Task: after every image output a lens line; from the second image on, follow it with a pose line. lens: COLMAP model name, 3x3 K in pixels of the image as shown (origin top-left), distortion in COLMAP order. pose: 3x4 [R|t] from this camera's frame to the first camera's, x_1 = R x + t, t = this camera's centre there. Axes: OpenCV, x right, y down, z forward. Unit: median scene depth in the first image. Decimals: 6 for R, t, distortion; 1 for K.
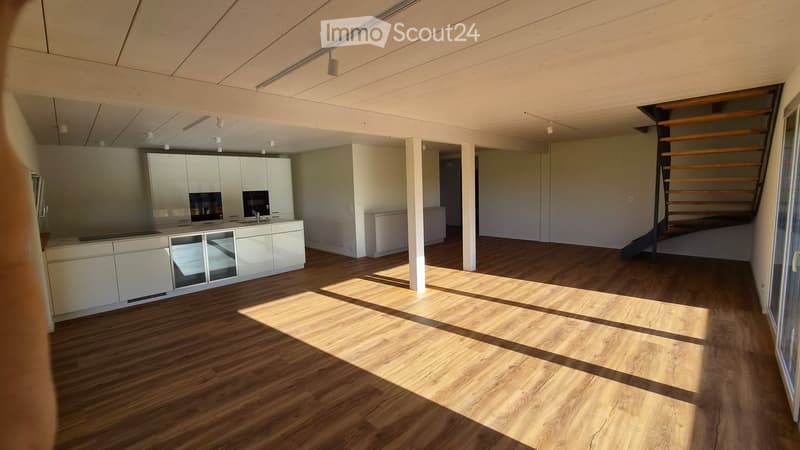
lens RADIAL K [[326.0, 0, 403.6], [0, 326.0, 219.2], [0, 0, 1]] dist [0.002074, -0.000348]
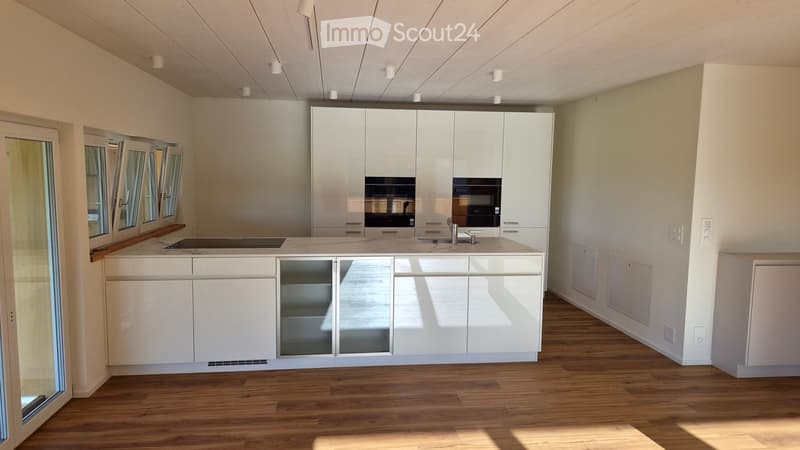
lens RADIAL K [[536.3, 0, 391.3], [0, 536.3, 228.8], [0, 0, 1]] dist [0.024792, -0.004326]
pose [[0.771818, 0.100354, -0.627874, -0.041654], [-0.097883, 0.994448, 0.038620, -0.048876], [0.628264, 0.031650, 0.777356, 0.494366]]
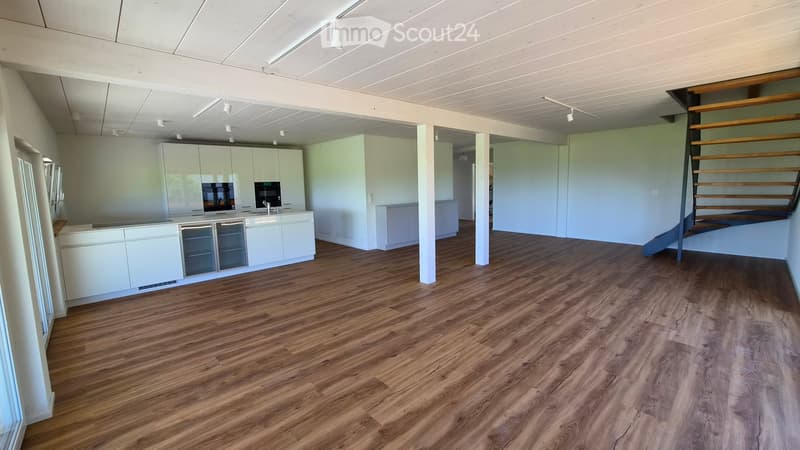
lens RADIAL K [[326.0, 0, 403.2], [0, 326.0, 218.6], [0, 0, 1]] dist [0.002074, -0.000348]
pose [[0.999097, 0.011557, -0.040889, 0.008065], [-0.011103, 0.999874, 0.011318, 0.017887], [0.041015, -0.010854, 0.999100, 0.033306]]
